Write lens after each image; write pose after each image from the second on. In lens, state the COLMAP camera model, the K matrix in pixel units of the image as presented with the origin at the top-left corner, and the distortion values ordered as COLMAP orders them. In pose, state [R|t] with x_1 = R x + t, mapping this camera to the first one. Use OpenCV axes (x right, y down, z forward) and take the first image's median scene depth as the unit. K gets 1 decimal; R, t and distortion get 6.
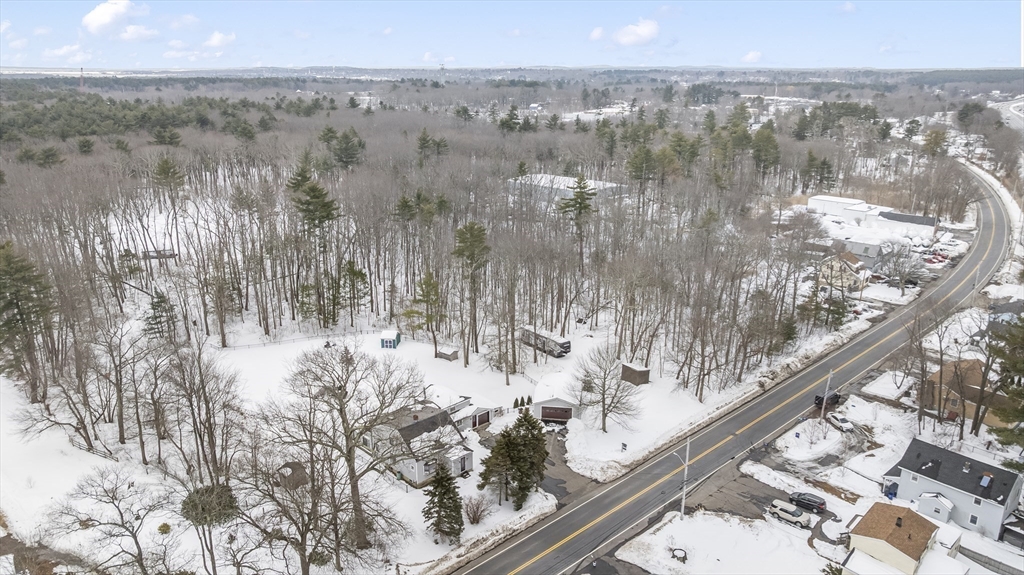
lens RADIAL K [[720.2, 0, 510.0], [0, 720.2, 291.6], [0, 0, 1]] dist [-0.024324, 0.014773]
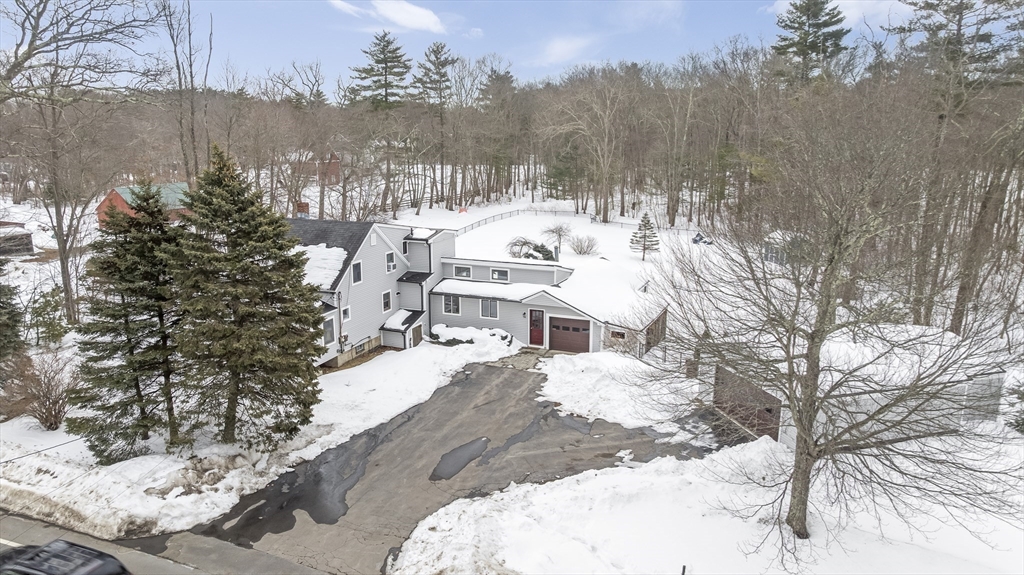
lens RADIAL K [[720.2, 0, 510.0], [0, 720.2, 291.6], [0, 0, 1]] dist [-0.024324, 0.014773]
pose [[0.401110, 0.203757, -0.893081, 0.264490], [-0.274277, 0.956933, 0.095139, 0.127892], [0.874004, 0.206790, 0.439721, 0.800130]]
